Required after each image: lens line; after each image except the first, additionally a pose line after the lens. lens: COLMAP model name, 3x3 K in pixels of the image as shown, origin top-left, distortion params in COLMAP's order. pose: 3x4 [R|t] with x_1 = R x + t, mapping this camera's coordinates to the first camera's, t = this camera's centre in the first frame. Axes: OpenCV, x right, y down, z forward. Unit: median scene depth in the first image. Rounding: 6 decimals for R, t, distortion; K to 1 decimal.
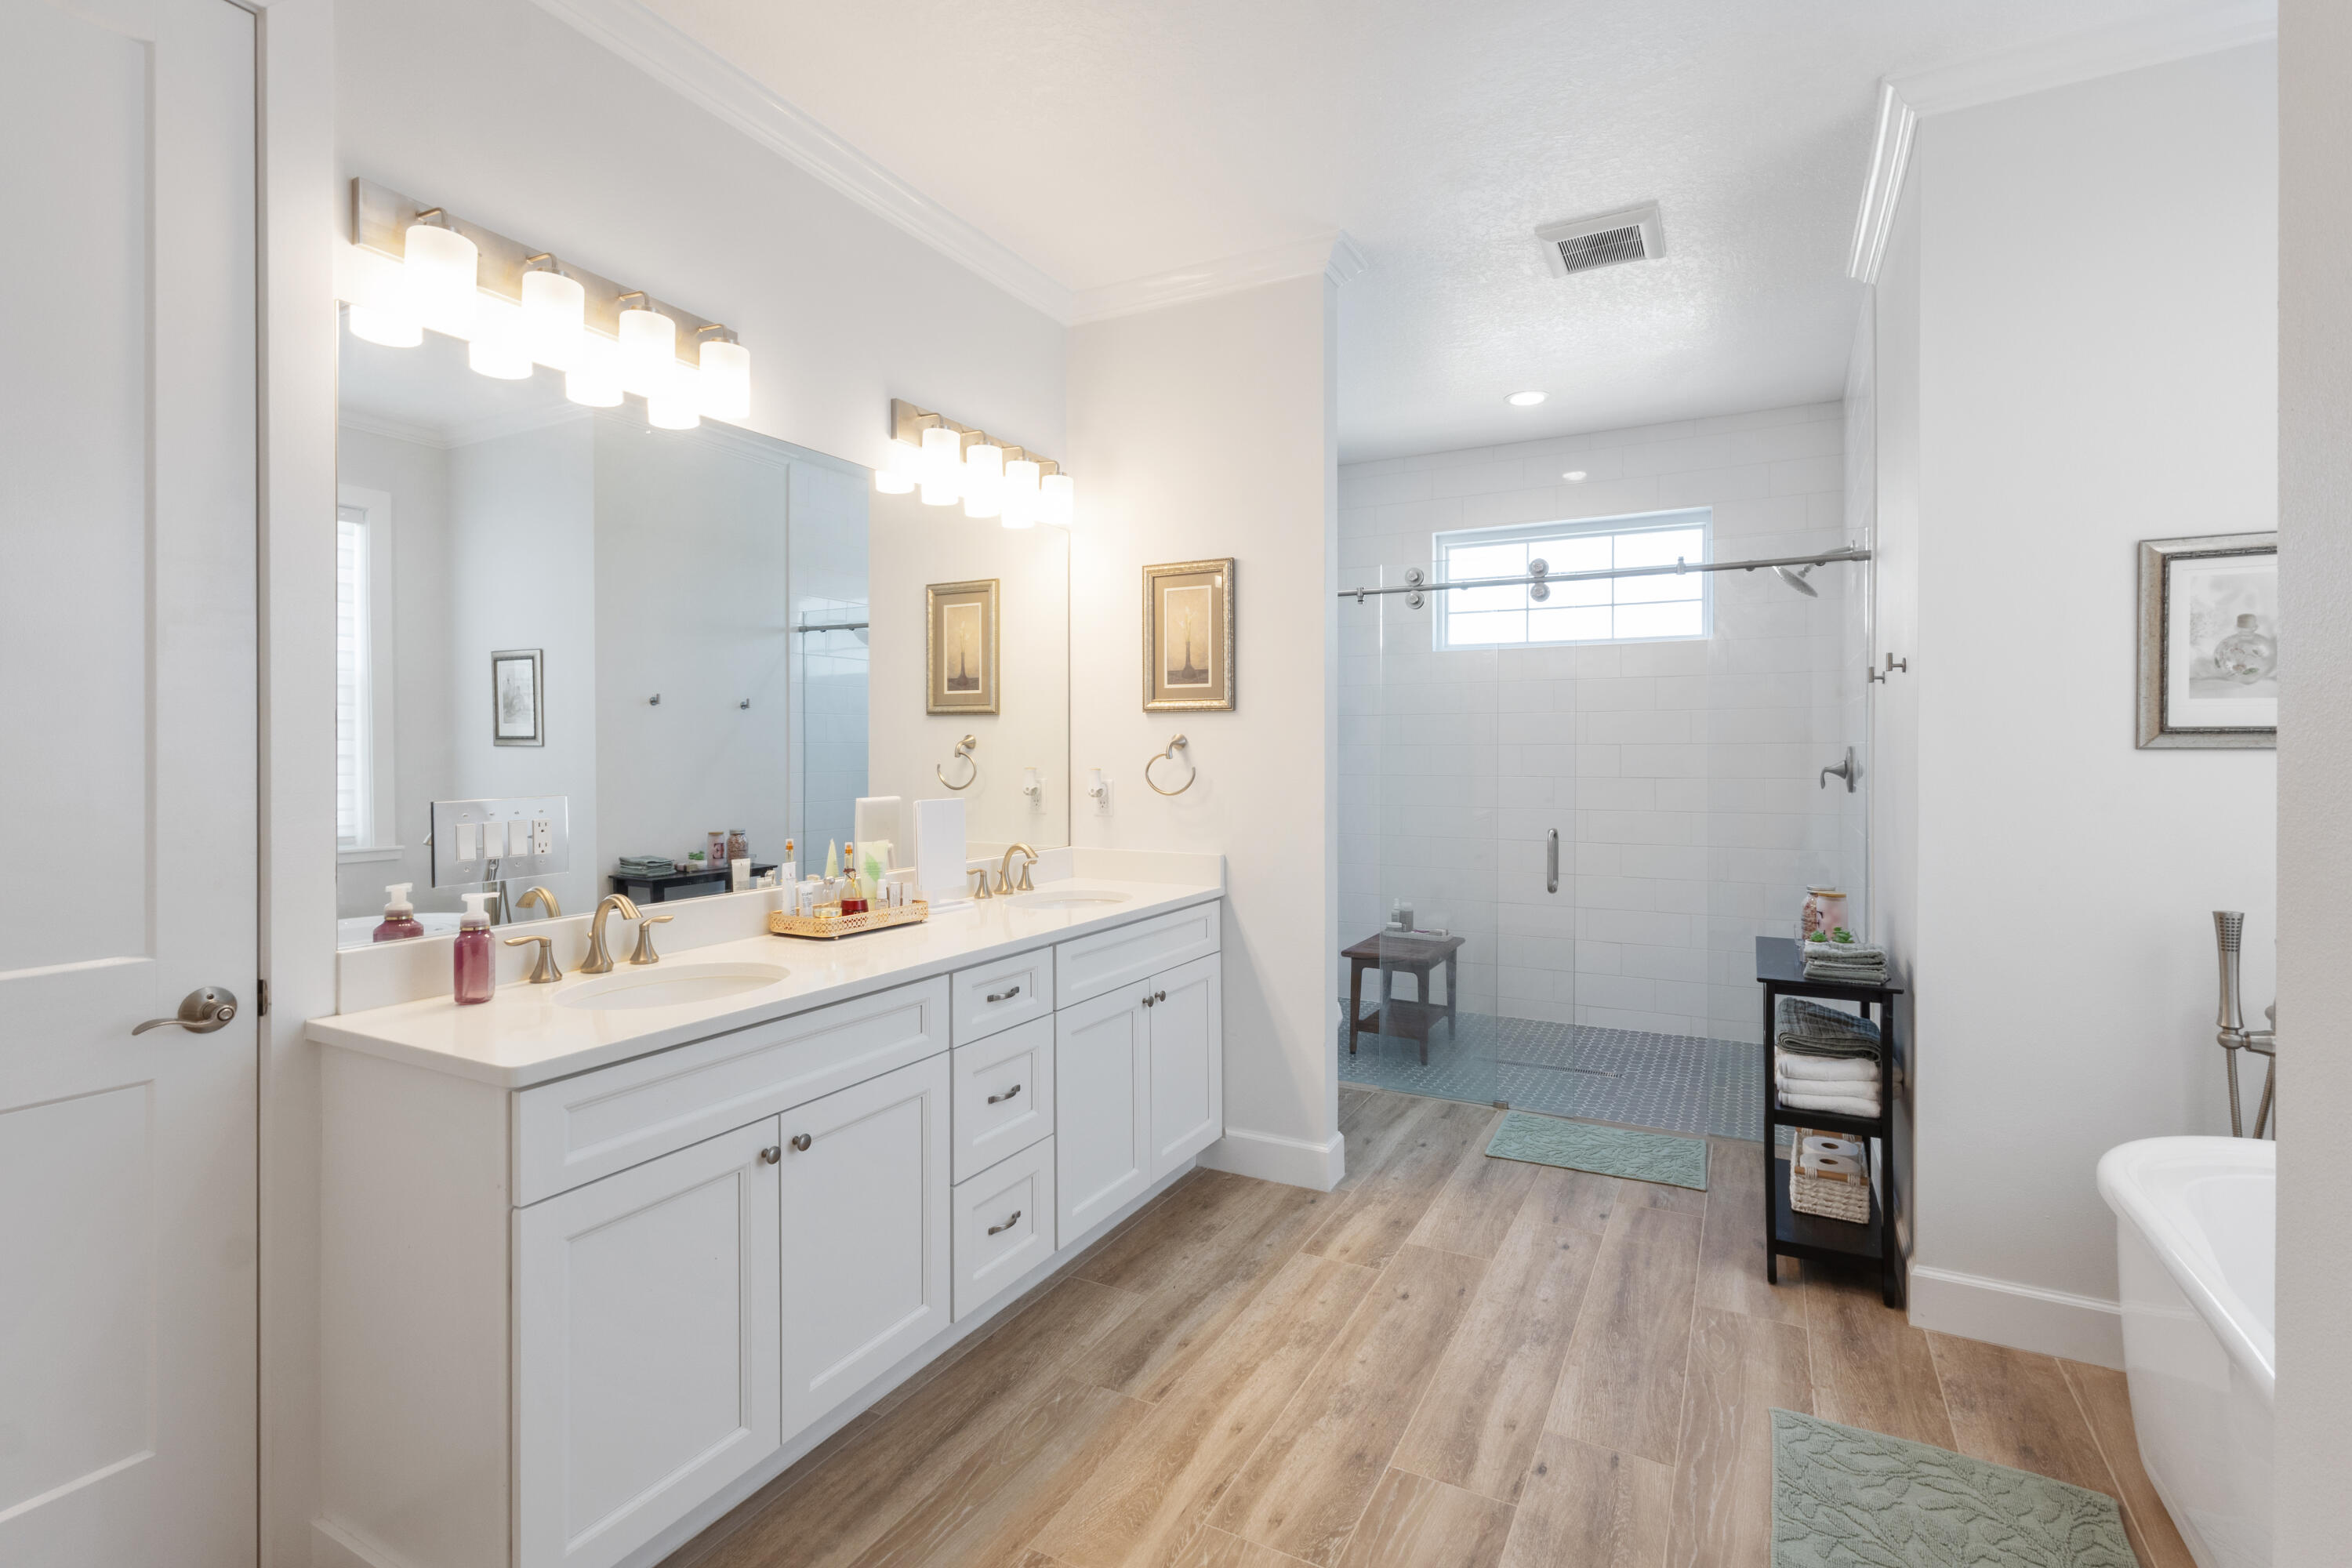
lens RADIAL K [[1079.7, 0, 1230.4], [0, 1079.7, 783.5], [0, 0, 1]] dist [-0.006727, 0.003545]
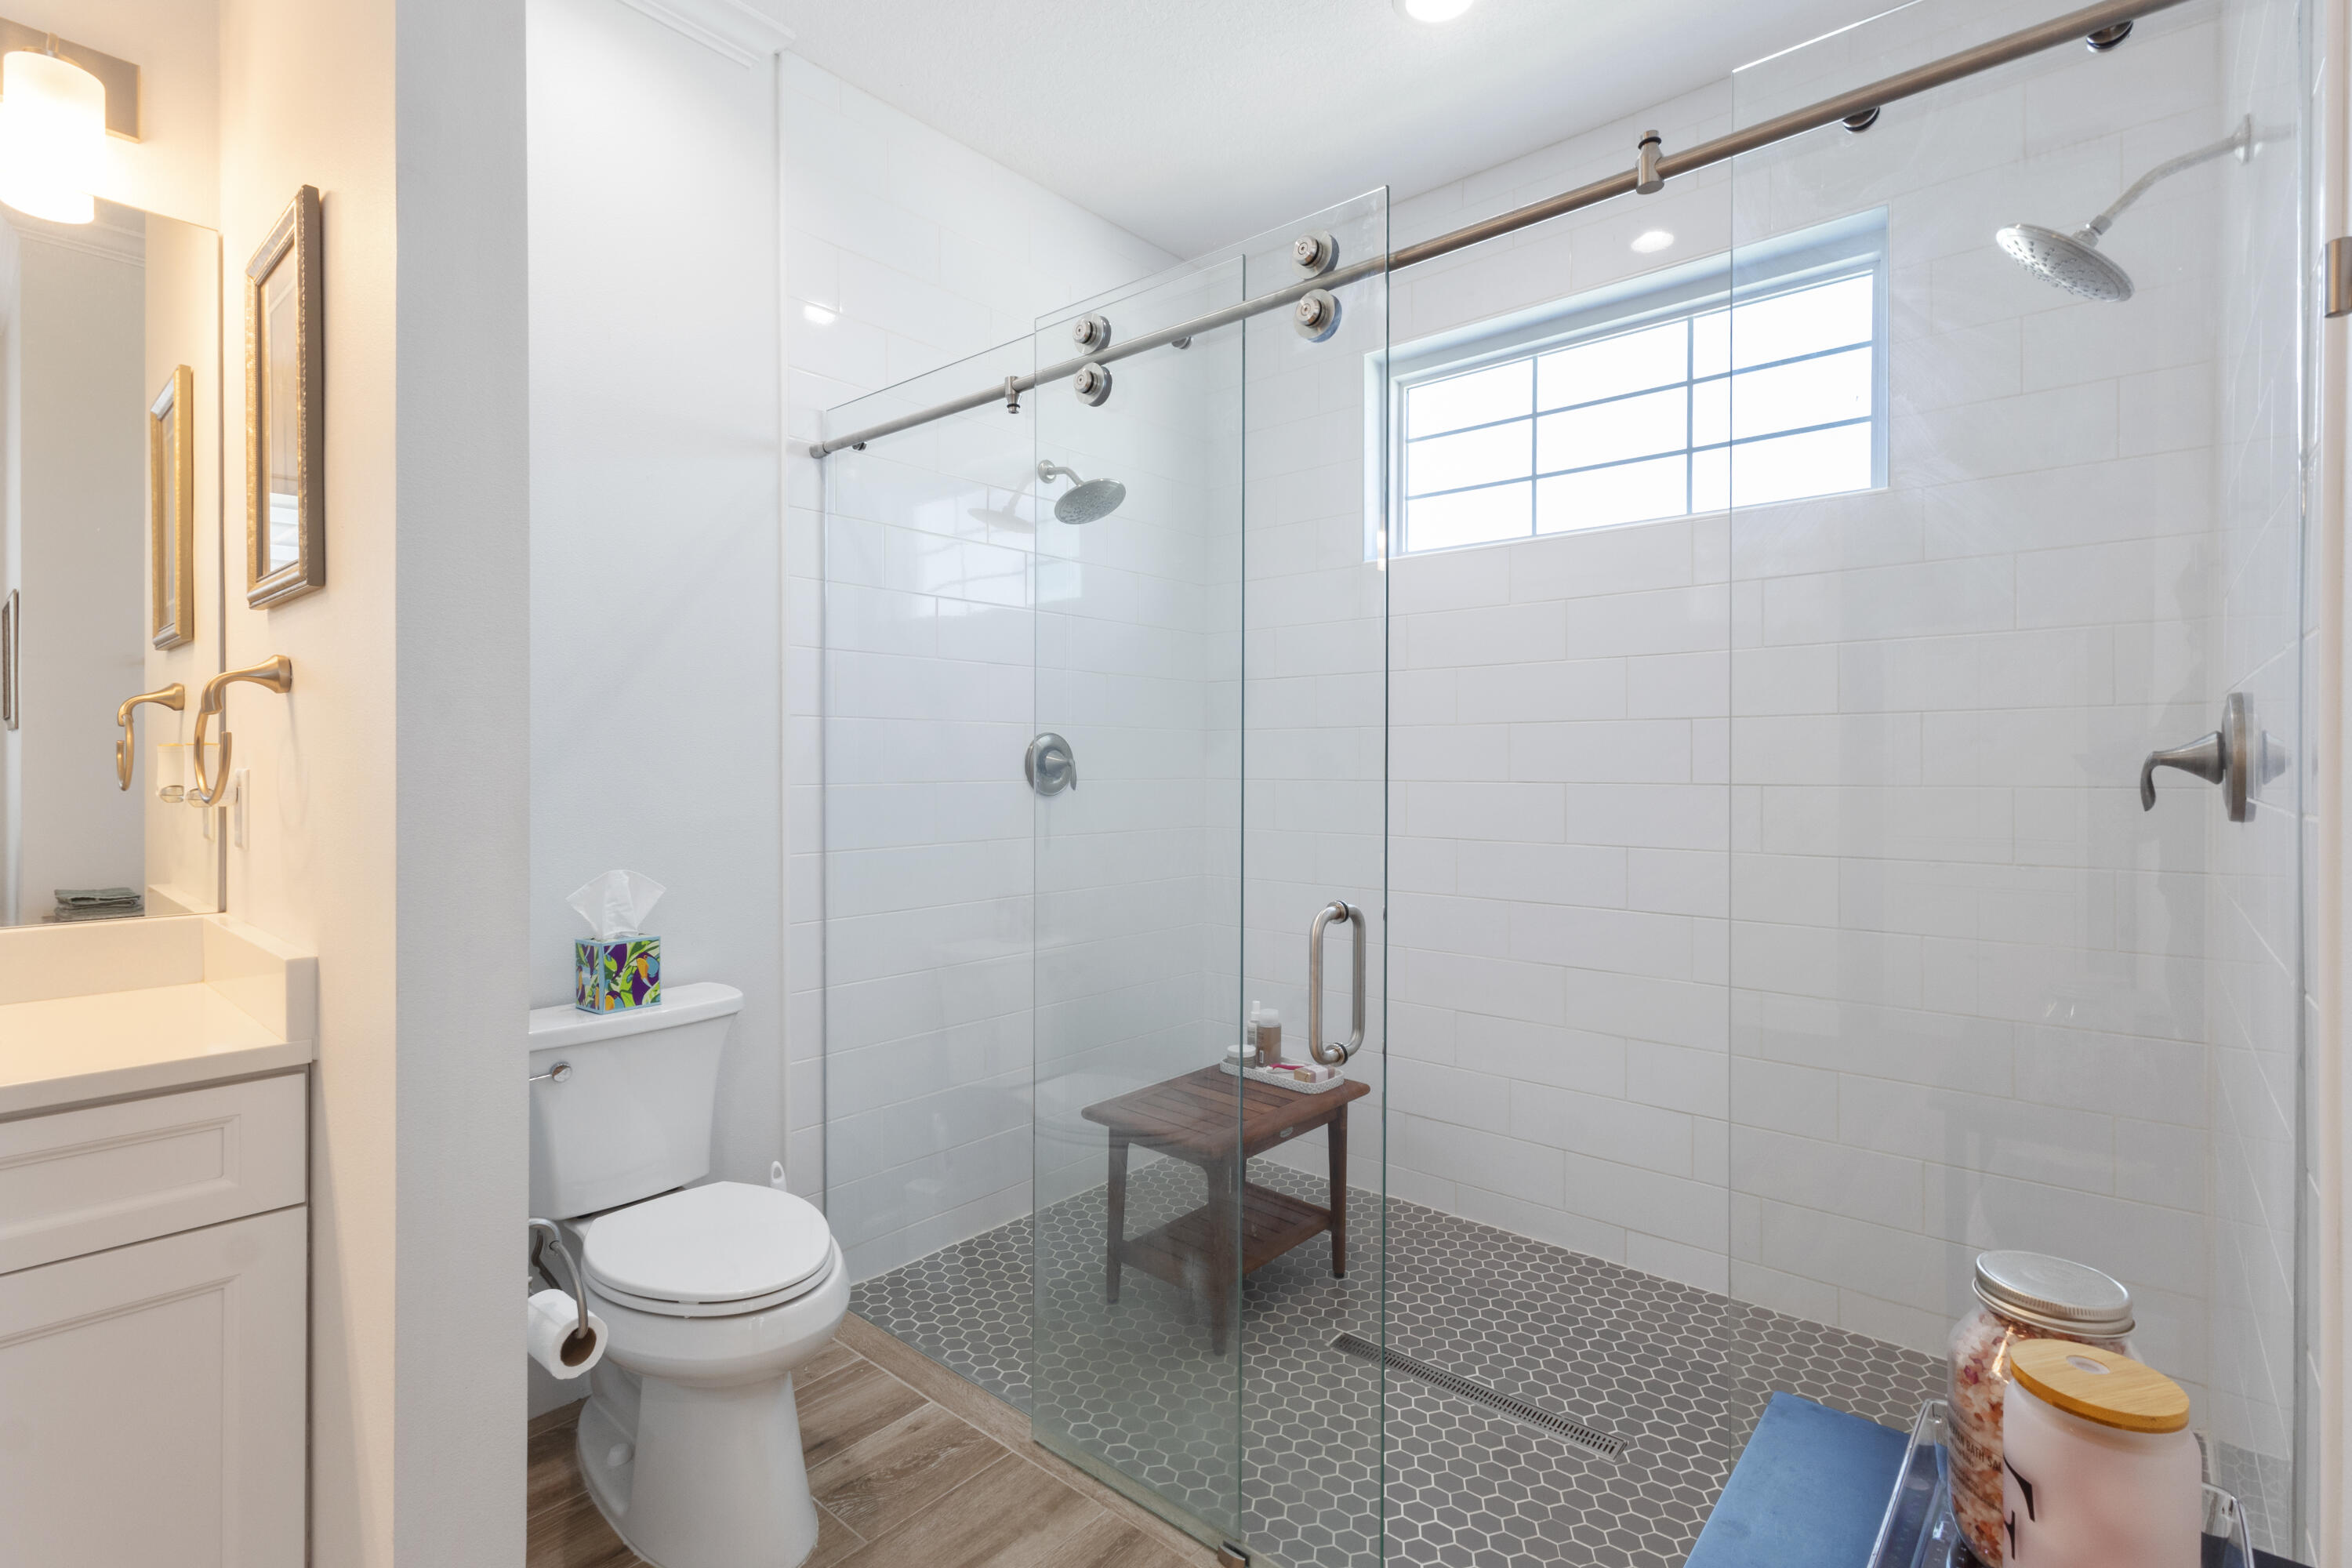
lens RADIAL K [[1079.7, 0, 1227.3], [0, 1079.7, 797.4], [0, 0, 1]] dist [-0.006727, 0.003545]
pose [[0.971668, 0.006398, -0.236262, 0.327566], [-0.005932, 0.999979, 0.002684, 0.001328], [0.236274, -0.001206, 0.971686, 0.562843]]
